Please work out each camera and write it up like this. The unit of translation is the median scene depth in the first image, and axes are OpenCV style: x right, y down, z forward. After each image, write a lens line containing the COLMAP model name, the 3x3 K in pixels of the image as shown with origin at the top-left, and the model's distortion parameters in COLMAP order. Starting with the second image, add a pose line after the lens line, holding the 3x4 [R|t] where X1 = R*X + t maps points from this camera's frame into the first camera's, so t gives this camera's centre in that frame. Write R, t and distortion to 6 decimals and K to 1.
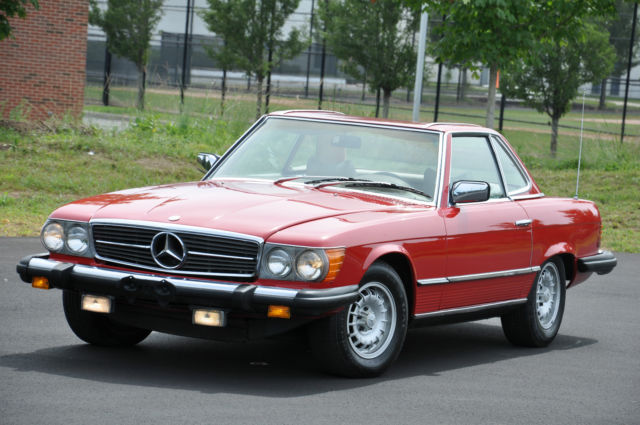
lens RADIAL K [[2703.6, 0, 320.0], [0, 2703.6, 212.5], [0, 0, 1]] dist [1.522948, 1.906583]
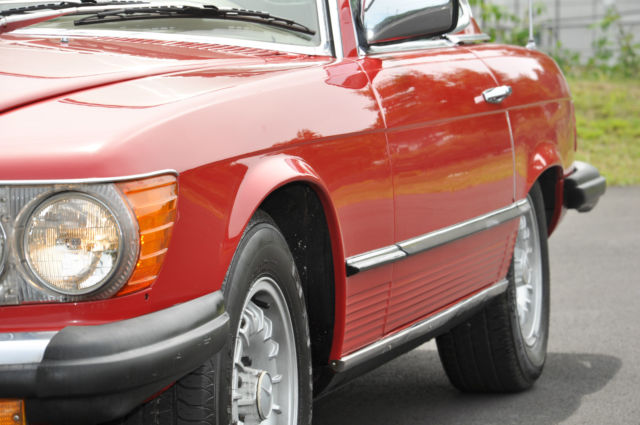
lens RADIAL K [[2703.6, 0, 320.0], [0, 2703.6, 212.5], [0, 0, 1]] dist [1.522948, 1.906583]
pose [[0.977100, -0.111551, 0.181194, -0.028565], [0.111099, 0.993729, 0.012674, 0.014470], [-0.181471, 0.007746, 0.983366, 0.663448]]
